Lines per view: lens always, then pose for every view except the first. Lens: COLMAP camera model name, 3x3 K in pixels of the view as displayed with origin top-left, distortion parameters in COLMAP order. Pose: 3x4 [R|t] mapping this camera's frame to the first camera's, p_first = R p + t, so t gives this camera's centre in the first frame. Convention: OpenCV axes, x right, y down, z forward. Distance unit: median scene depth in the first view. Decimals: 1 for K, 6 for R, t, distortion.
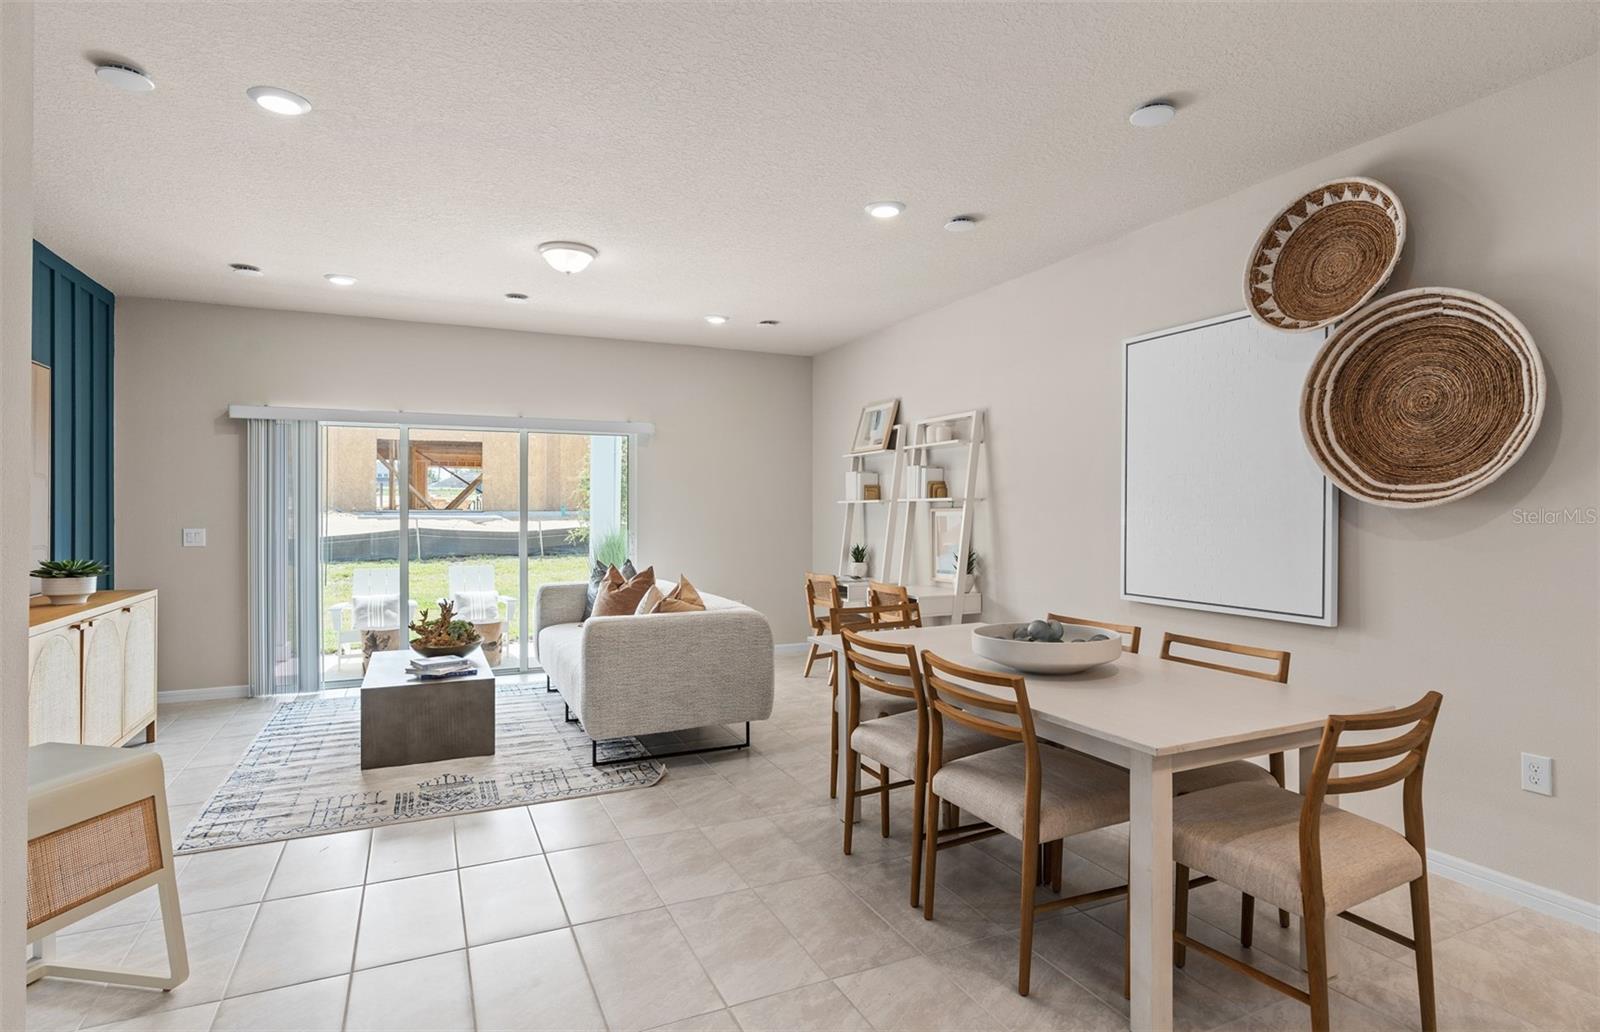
lens RADIAL K [[821.5, 0, 800.0], [0, 821.5, 516.0], [0, 0, 1]] dist [-0.025251, -0.000240]
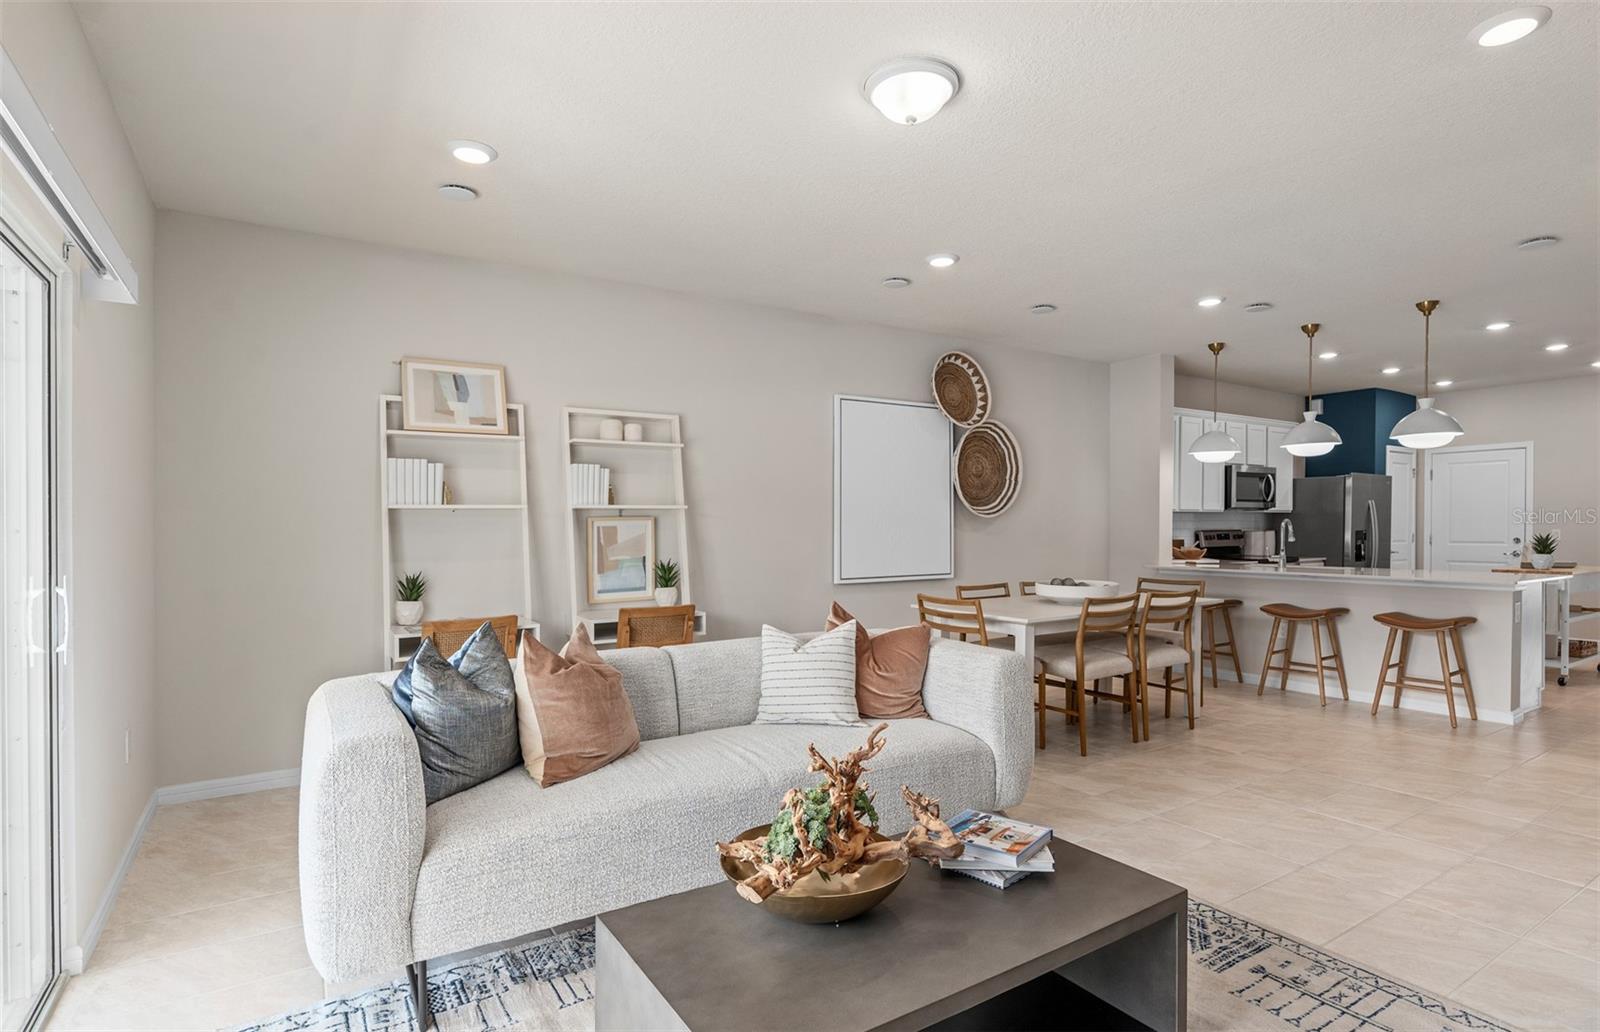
lens RADIAL K [[799.1, 0, 800.7], [0, 799.1, 533.8], [0, 0, 1]] dist [-0.002125, -0.000237]
pose [[-0.132656, -0.013001, 0.991077, -1.148806], [0.010419, 0.999840, 0.014510, -0.001881], [-0.991107, 0.012251, -0.132499, 1.526031]]
